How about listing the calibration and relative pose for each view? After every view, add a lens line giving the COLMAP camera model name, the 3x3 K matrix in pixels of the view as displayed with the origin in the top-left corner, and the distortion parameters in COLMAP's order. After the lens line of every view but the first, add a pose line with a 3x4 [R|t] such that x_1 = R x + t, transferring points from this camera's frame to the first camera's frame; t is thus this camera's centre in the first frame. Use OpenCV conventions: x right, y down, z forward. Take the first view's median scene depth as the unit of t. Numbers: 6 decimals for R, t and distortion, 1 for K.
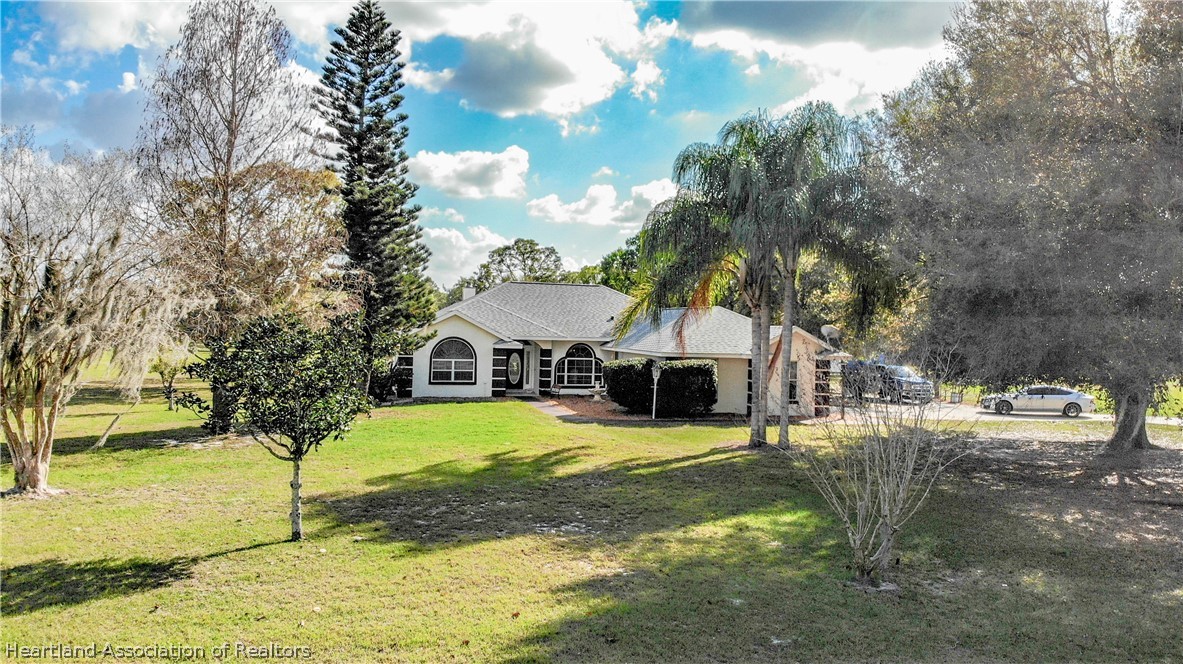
lens RADIAL K [[888.9, 0, 591.5], [0, 888.9, 332.0], [0, 0, 1]] dist [-0.003975, -0.002344]
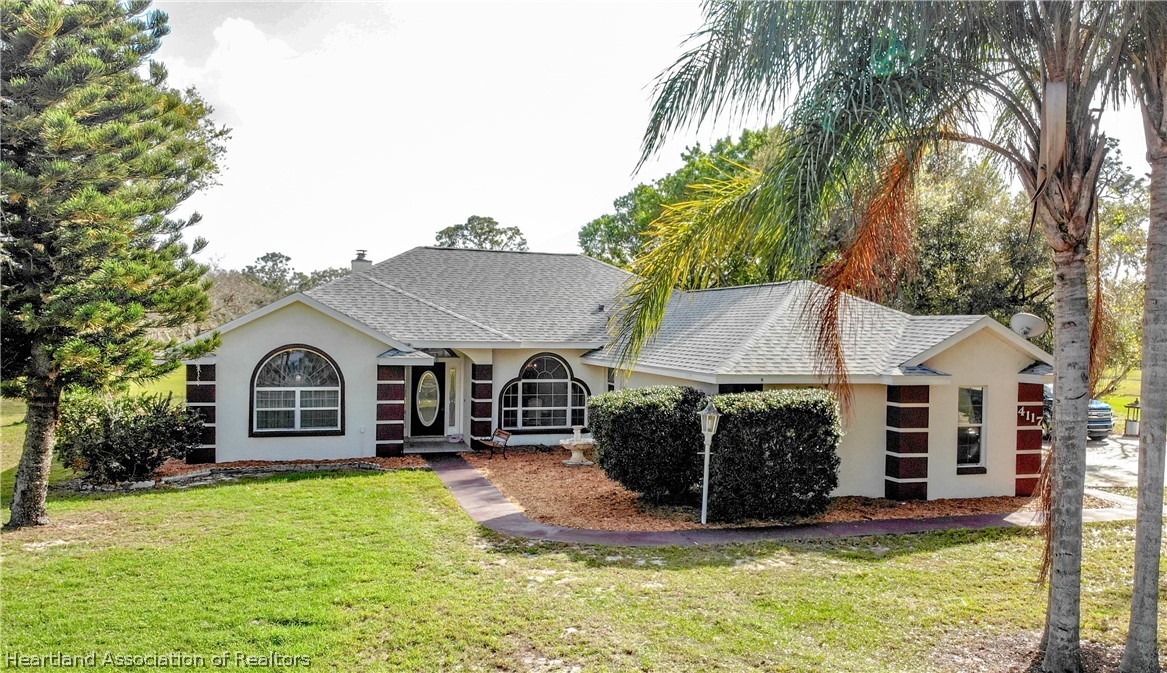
lens RADIAL K [[929.2, 0, 583.5], [0, 929.2, 336.5], [0, 0, 1]] dist [0.241277, 0.000605]
pose [[0.999792, -0.009583, 0.018031, 0.000999], [0.009502, 0.999944, 0.004554, 0.000050], [-0.018073, -0.004381, 0.999827, 0.434707]]
